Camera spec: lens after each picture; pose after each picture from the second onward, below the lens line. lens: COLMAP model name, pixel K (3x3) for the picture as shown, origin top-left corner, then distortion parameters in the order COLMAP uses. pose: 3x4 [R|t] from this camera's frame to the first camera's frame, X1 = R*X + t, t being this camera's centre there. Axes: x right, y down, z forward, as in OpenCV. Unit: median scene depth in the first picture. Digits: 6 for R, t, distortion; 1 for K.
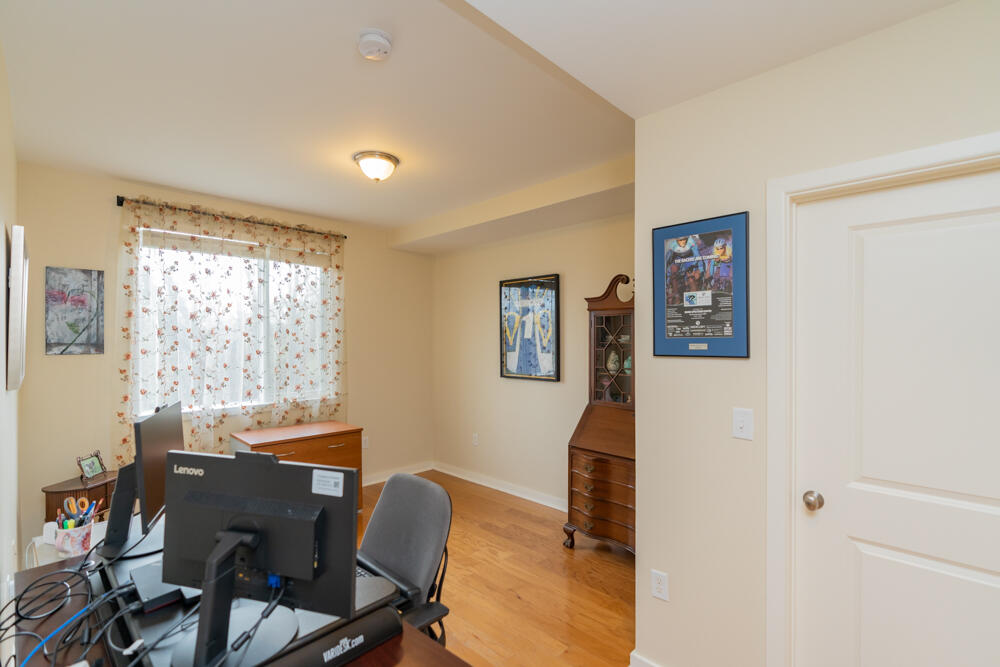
lens RADIAL K [[457.6, 0, 499.4], [0, 457.6, 340.4], [0, 0, 1]] dist [-0.003383, -0.000081]
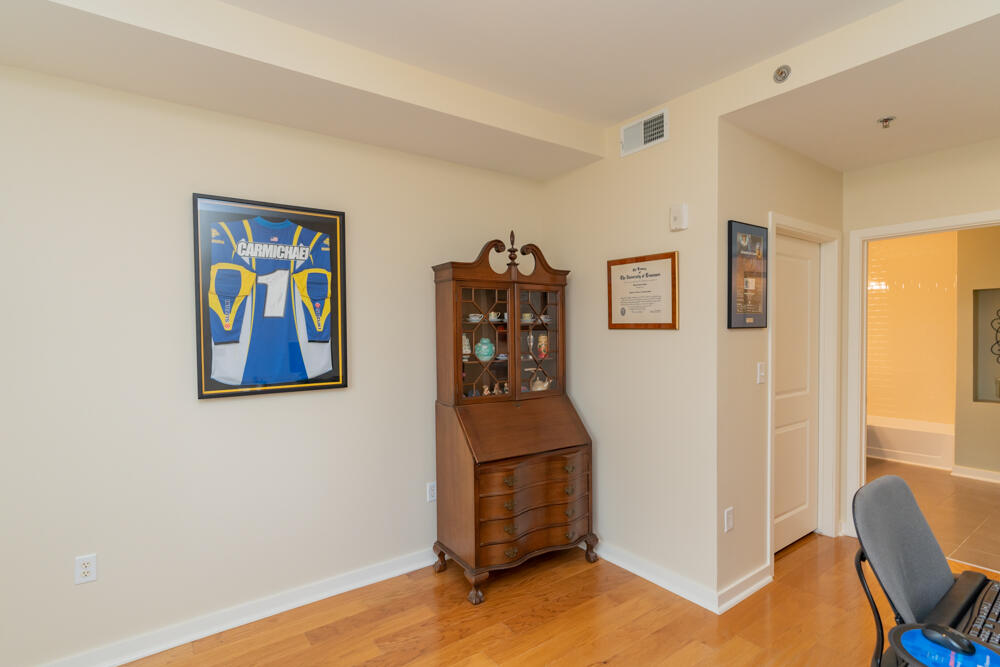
lens RADIAL K [[487.4, 0, 498.1], [0, 487.4, 339.4], [0, 0, 1]] dist [0.001627, 0.000008]
pose [[0.157595, -0.023014, 0.987236, -0.474583], [0.012289, 0.999697, 0.021342, 0.013161], [-0.987427, 0.008769, 0.157830, 0.663493]]
